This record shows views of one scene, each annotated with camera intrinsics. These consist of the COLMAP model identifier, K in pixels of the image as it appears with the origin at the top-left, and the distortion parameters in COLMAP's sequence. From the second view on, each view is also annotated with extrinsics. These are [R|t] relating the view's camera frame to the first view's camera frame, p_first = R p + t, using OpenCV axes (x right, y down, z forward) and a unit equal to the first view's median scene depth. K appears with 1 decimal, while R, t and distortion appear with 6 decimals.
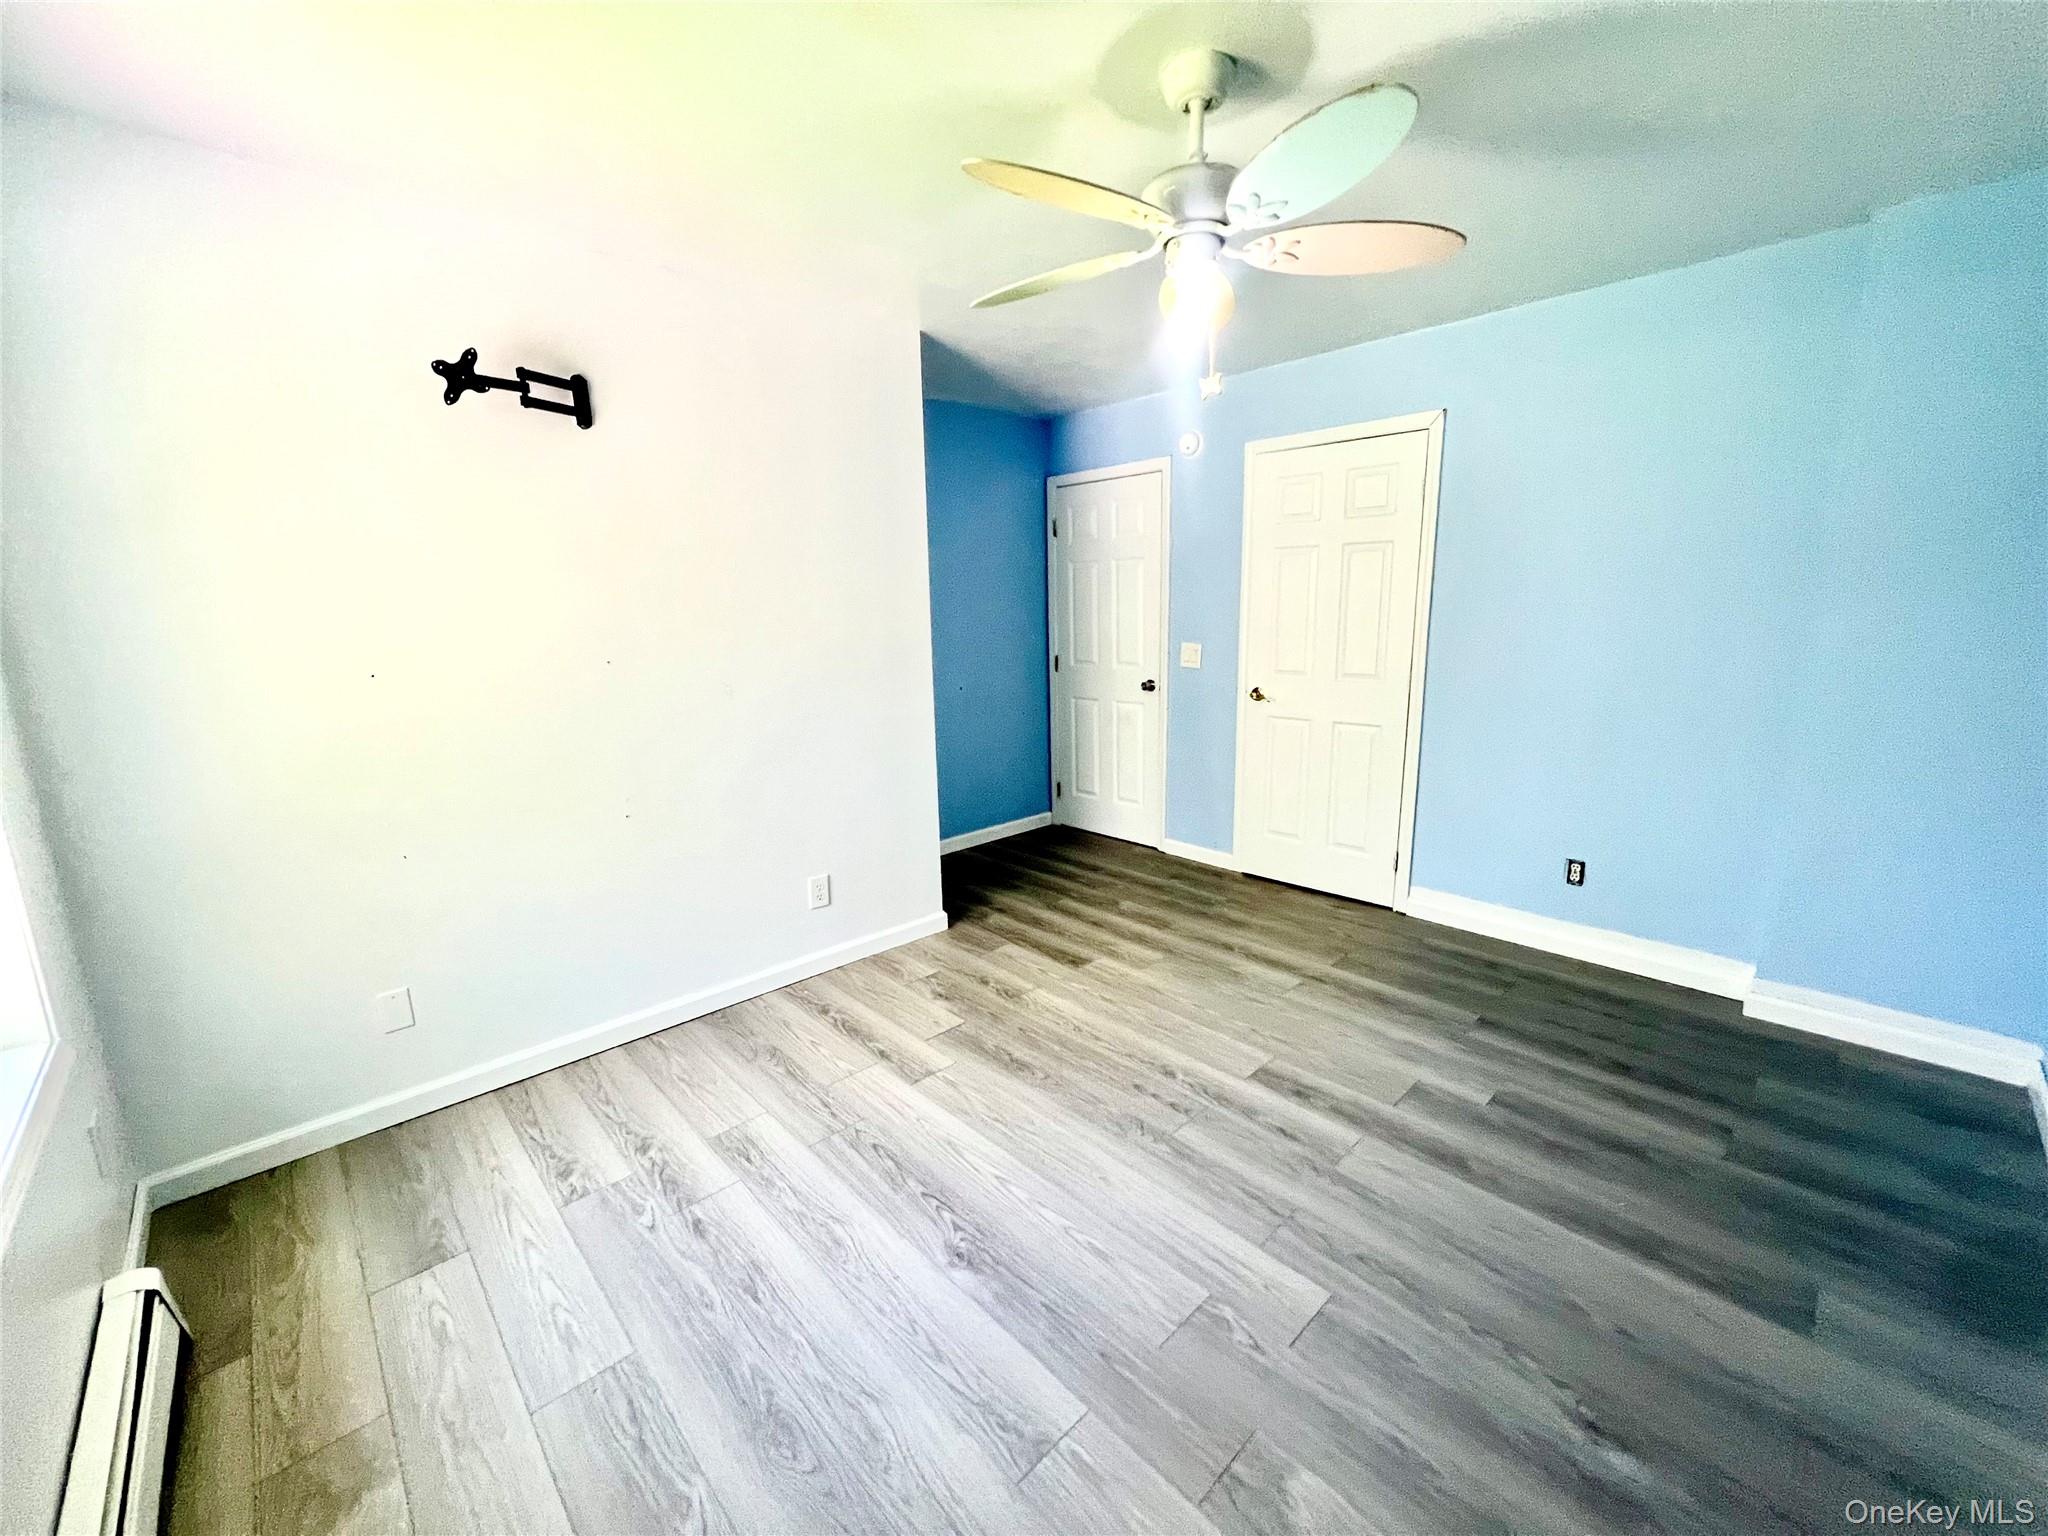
lens RADIAL K [[816.7, 0, 1023.0], [0, 816.7, 752.3], [0, 0, 1]] dist [-0.000462, 0.000622]
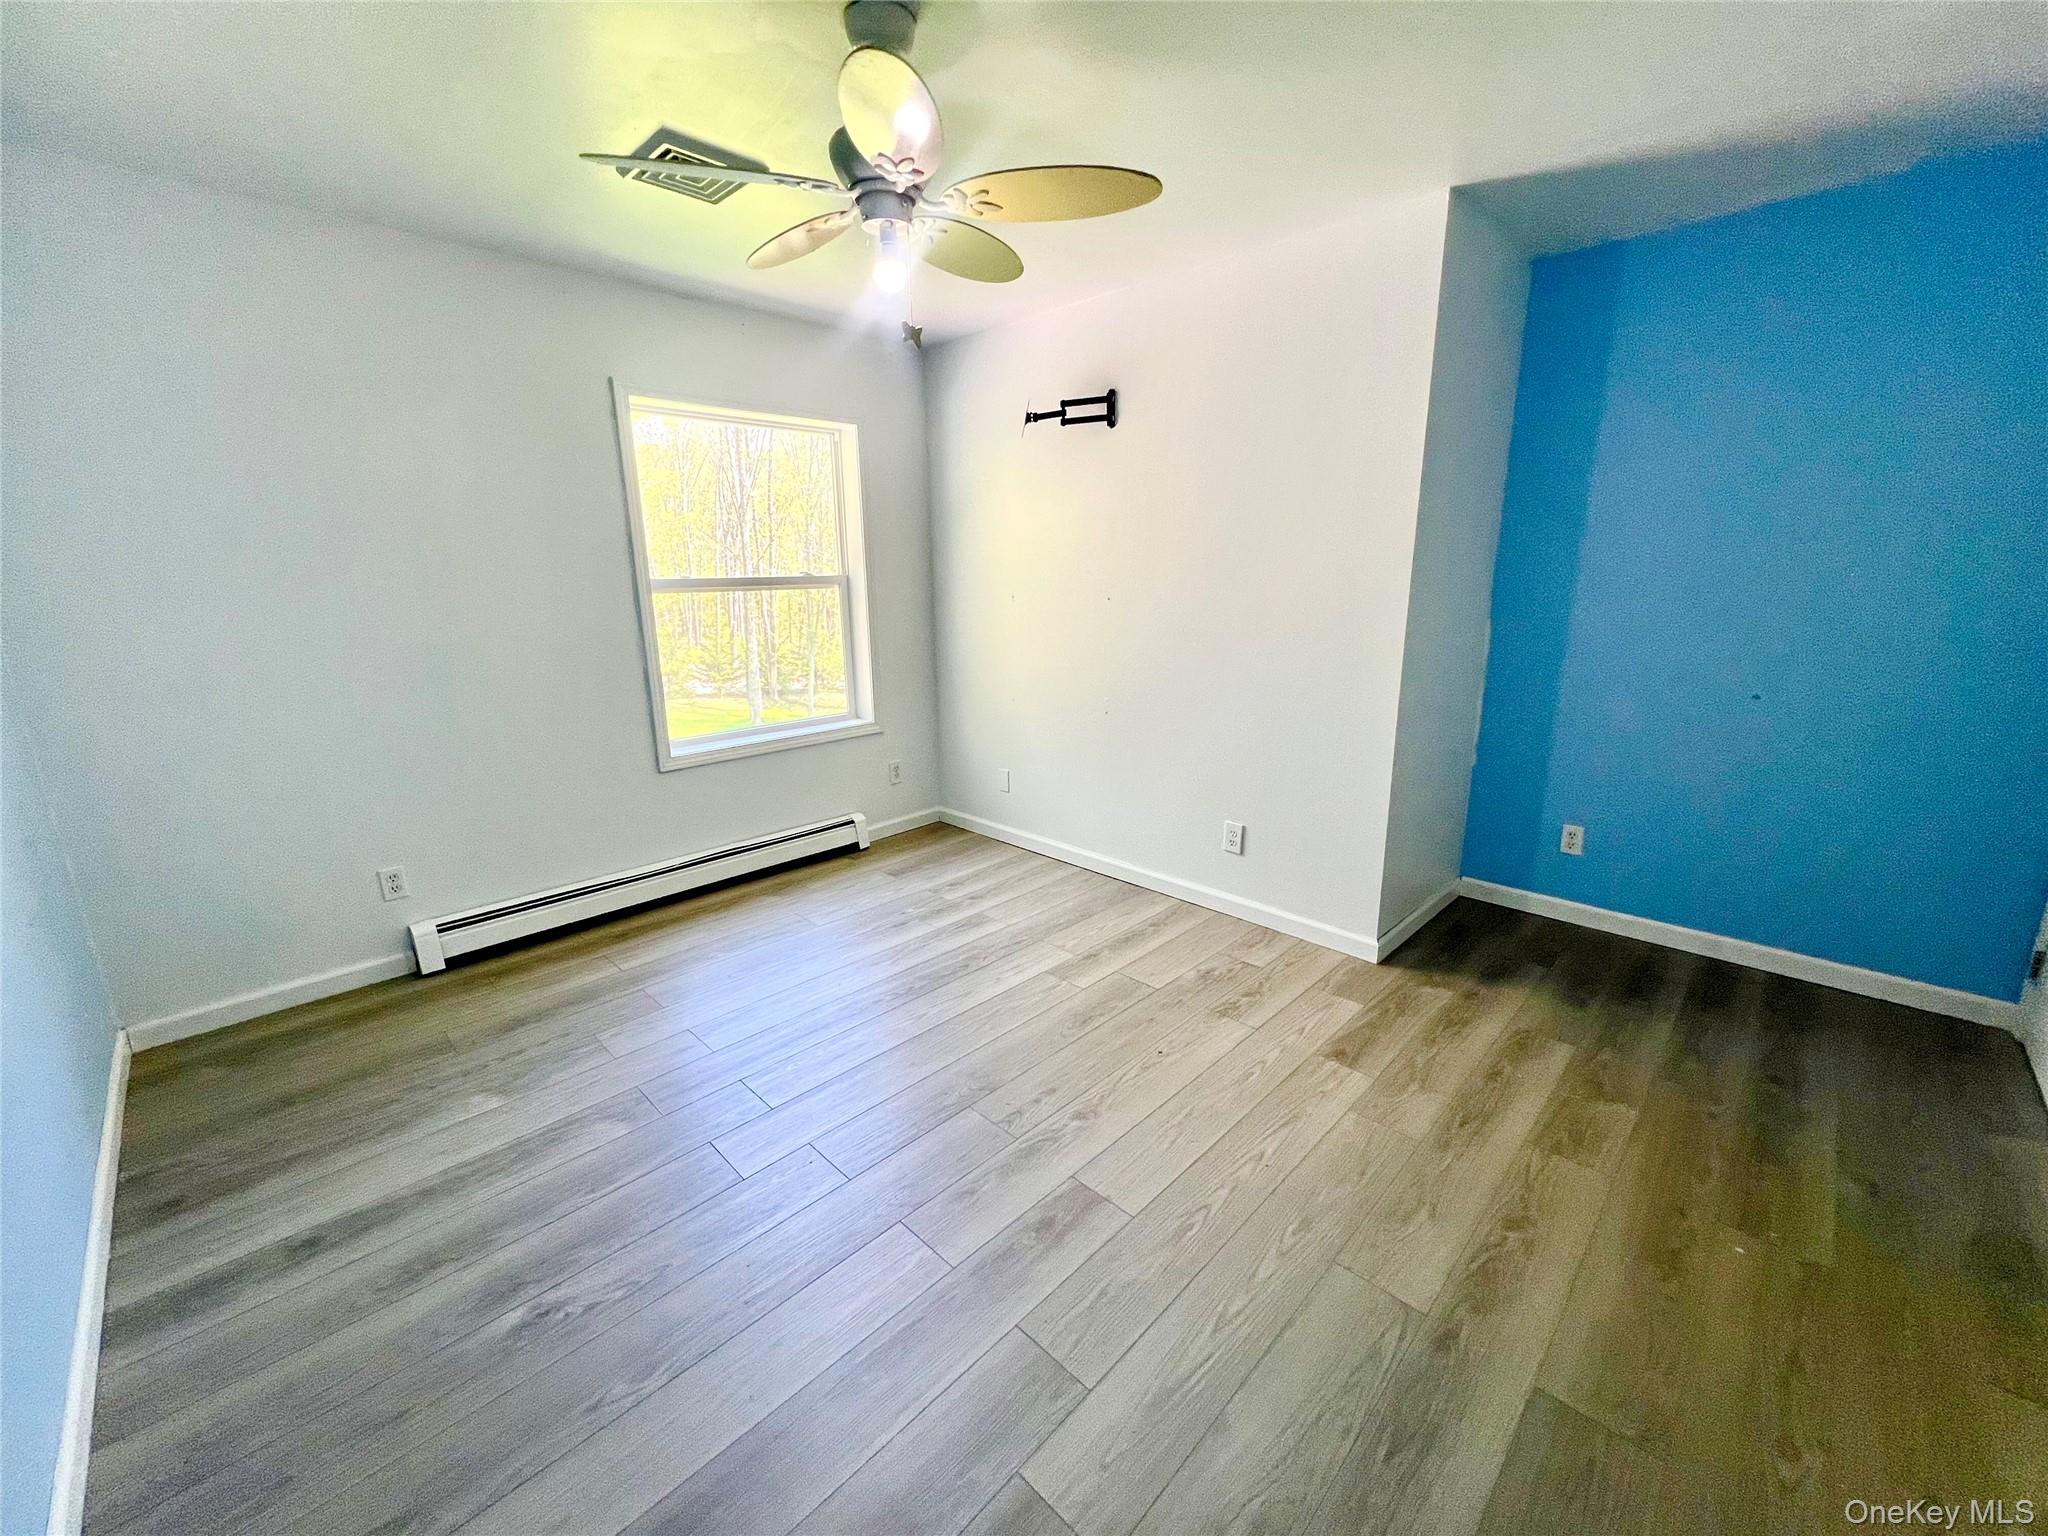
lens RADIAL K [[816.7, 0, 1022.9], [0, 816.7, 762.6], [0, 0, 1]] dist [-0.000462, 0.000622]
pose [[0.033350, 0.248343, -0.968098, 0.806300], [-0.171761, 0.955650, 0.239232, -0.138000], [0.984574, 0.158303, 0.074527, 0.719499]]
